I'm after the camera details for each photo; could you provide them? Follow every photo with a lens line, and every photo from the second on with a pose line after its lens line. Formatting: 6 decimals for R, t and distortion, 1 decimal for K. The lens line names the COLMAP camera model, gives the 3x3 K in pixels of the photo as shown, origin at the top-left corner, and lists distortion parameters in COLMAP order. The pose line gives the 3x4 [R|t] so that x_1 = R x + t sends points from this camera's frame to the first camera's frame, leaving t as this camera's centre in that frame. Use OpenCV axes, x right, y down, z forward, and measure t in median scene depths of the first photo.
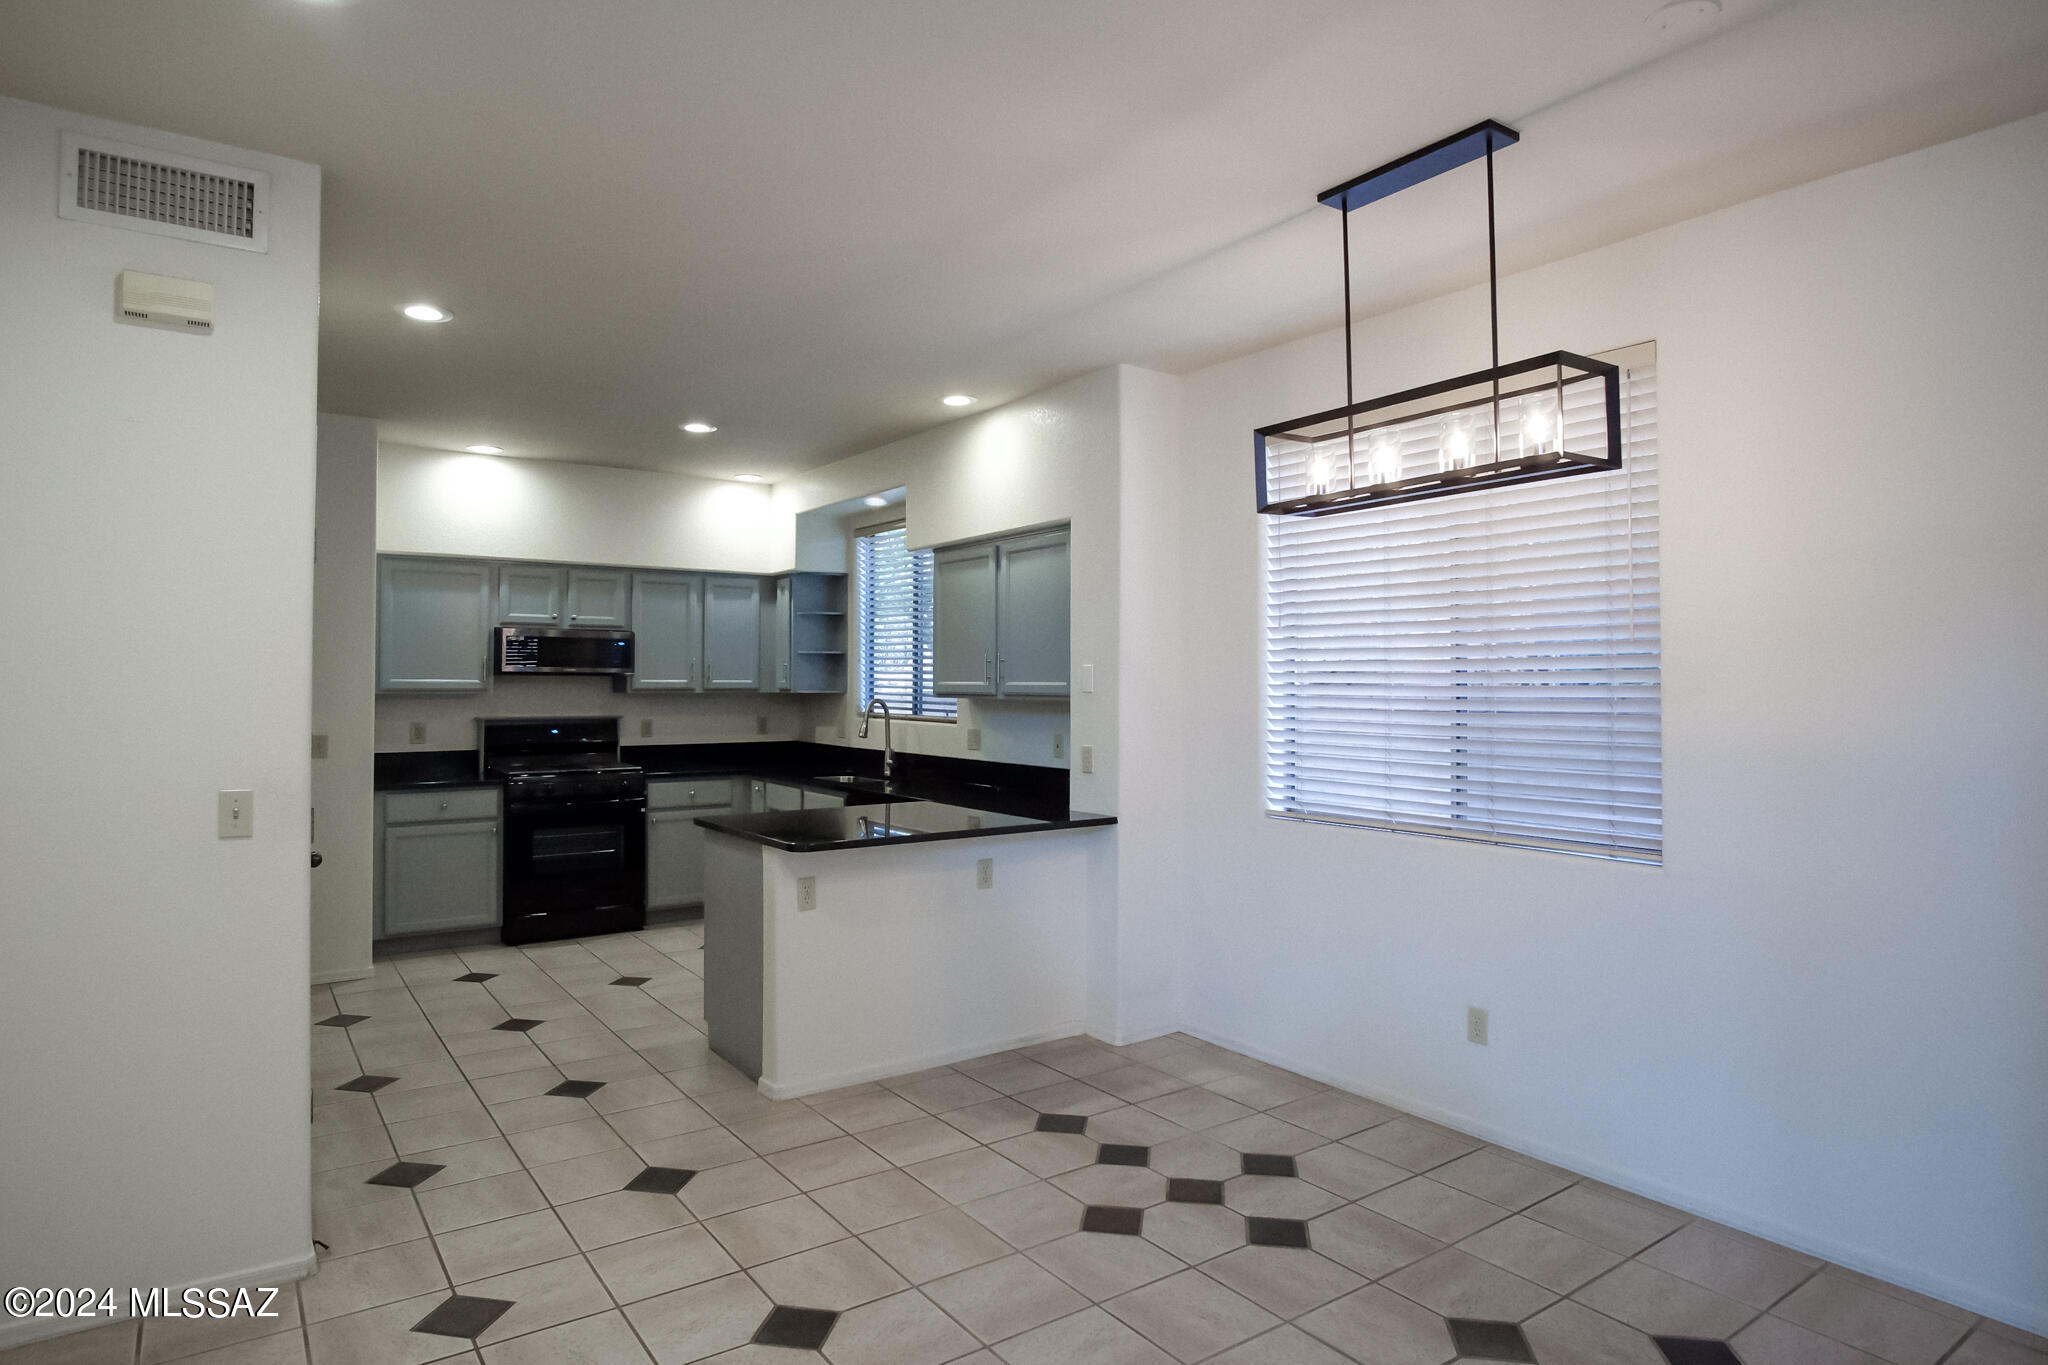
lens RADIAL K [[1129.8, 0, 1017.2], [0, 1129.8, 660.0], [0, 0, 1]] dist [0.001464, 0.000801]
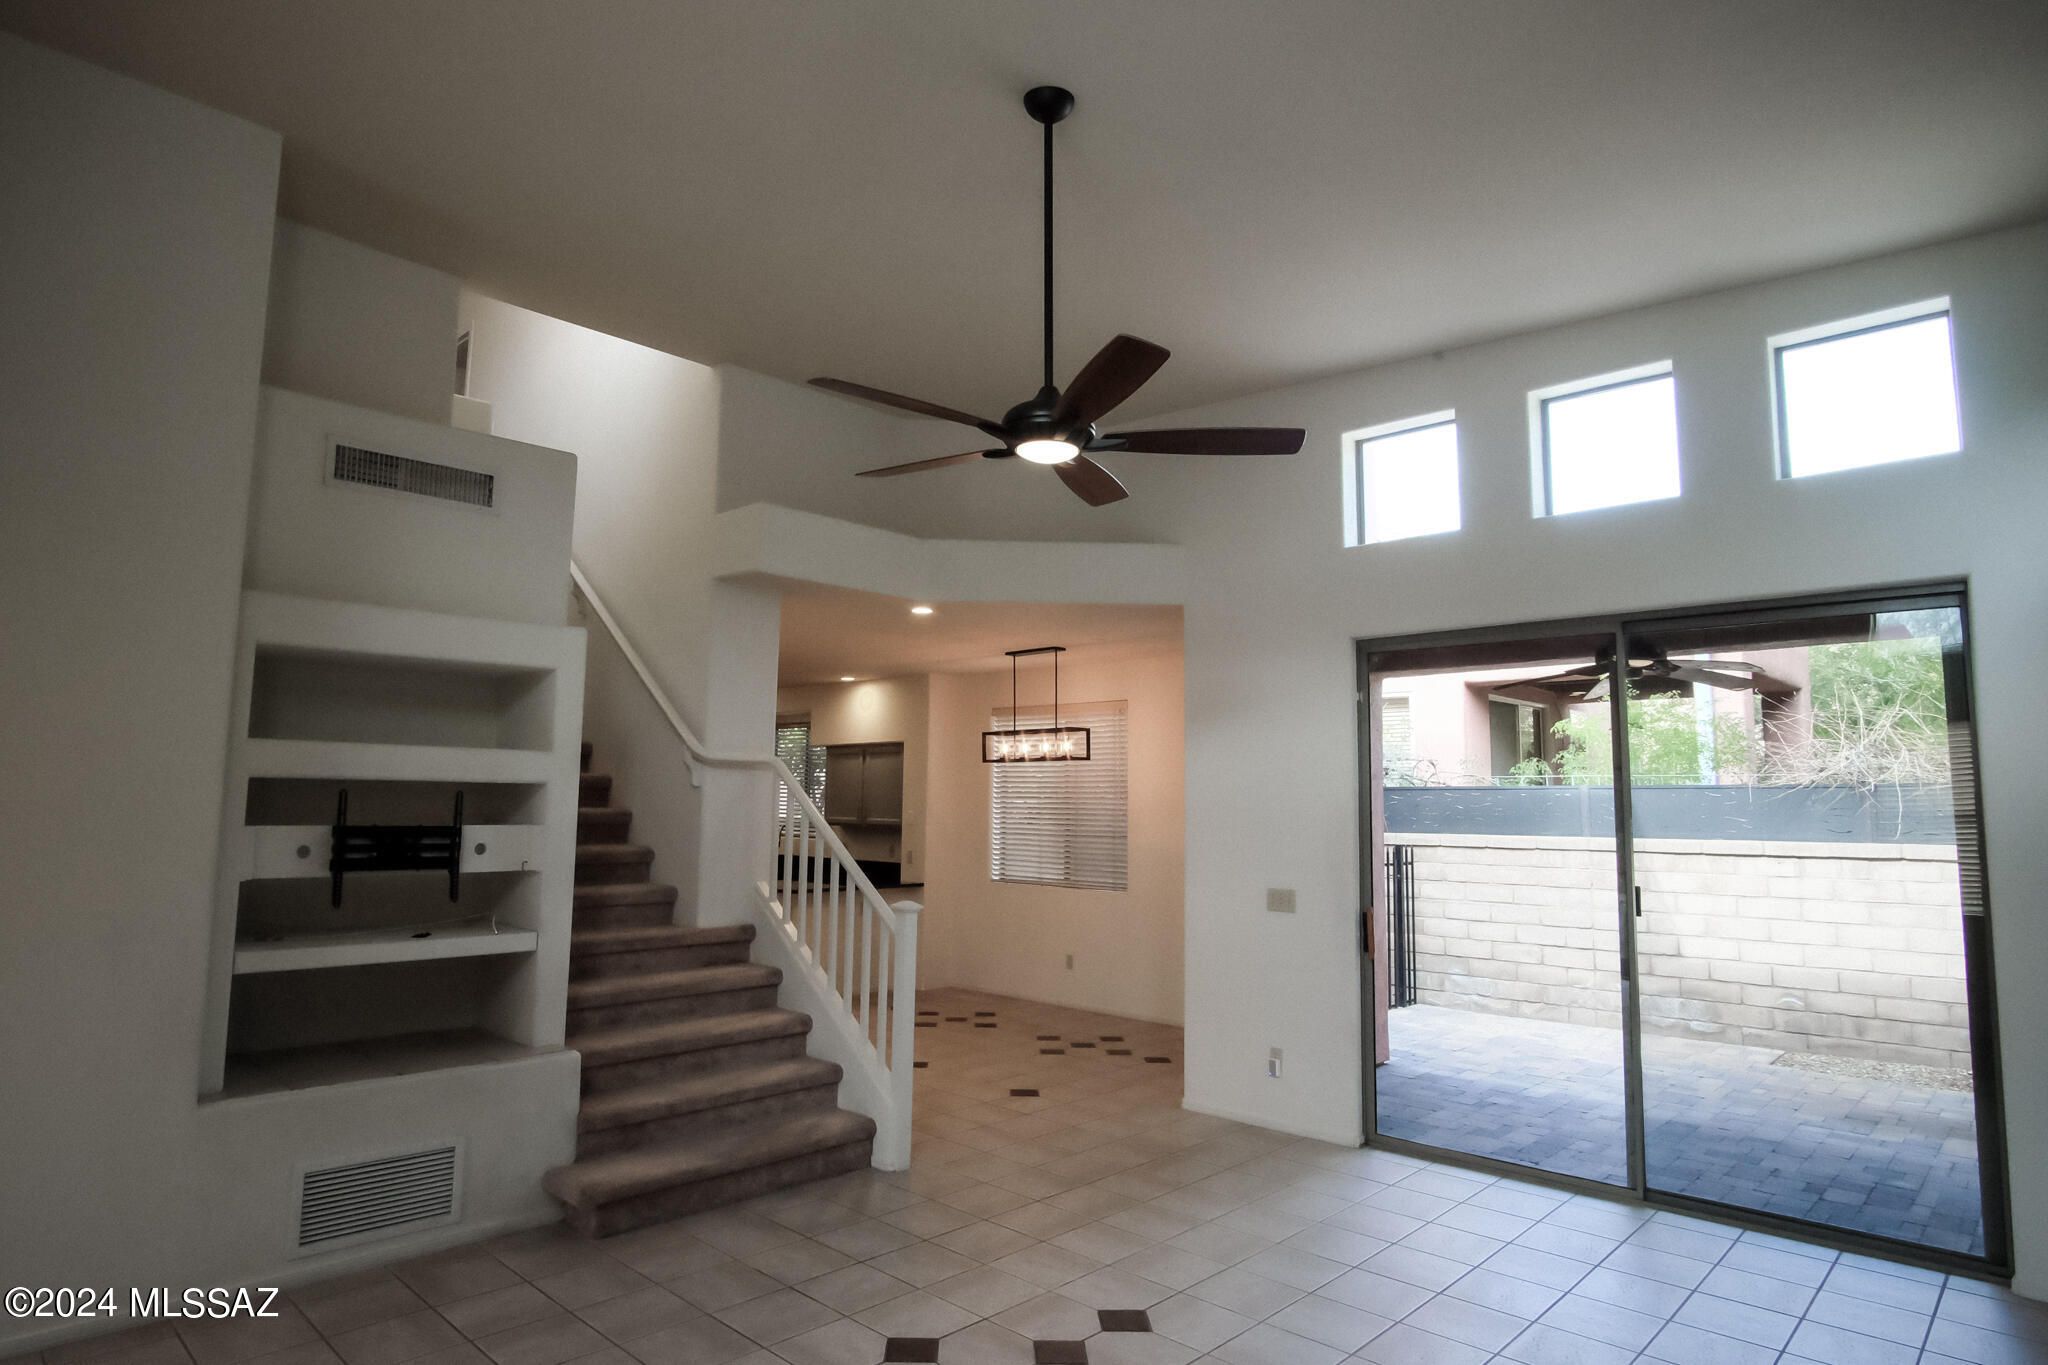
lens RADIAL K [[1128.8, 0, 1025.1], [0, 1128.8, 660.9], [0, 0, 1]] dist [-0.032463, 0.001599]
pose [[0.979993, 0.030142, 0.196737, -0.110372], [-0.010130, 0.994739, -0.101940, -0.046389], [-0.198775, 0.097907, 0.975142, -0.814161]]
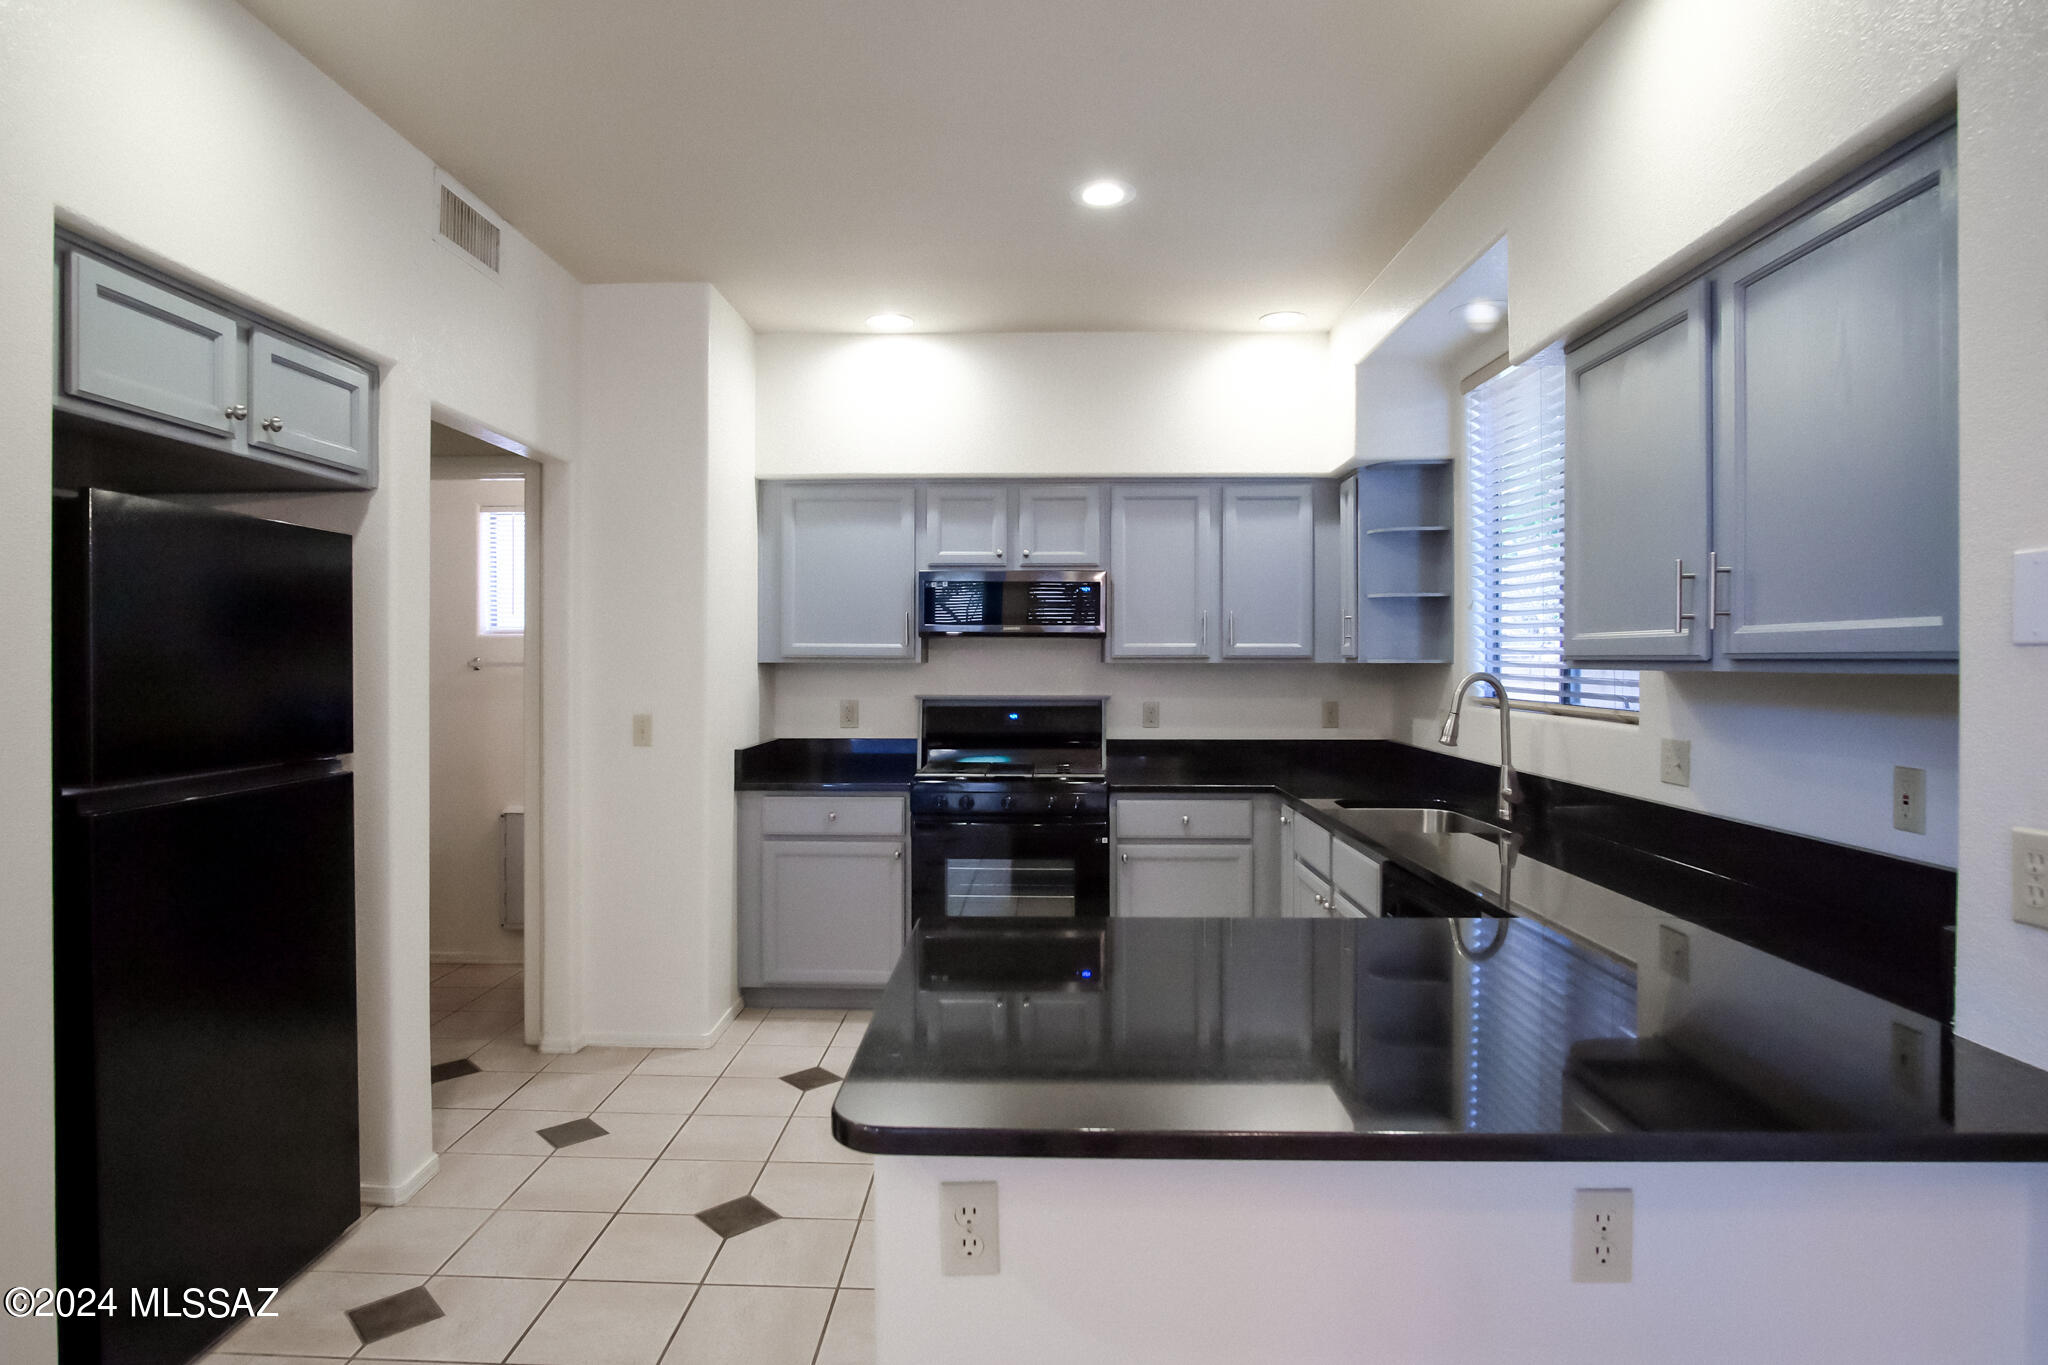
lens RADIAL K [[1129.8, 0, 1017.2], [0, 1129.8, 660.0], [0, 0, 1]] dist [0.001464, 0.000801]
pose [[0.803577, -0.001536, -0.595199, 0.017926], [0.012670, 0.999814, 0.014526, 0.017911], [0.595066, -0.019214, 0.803447, 0.440319]]
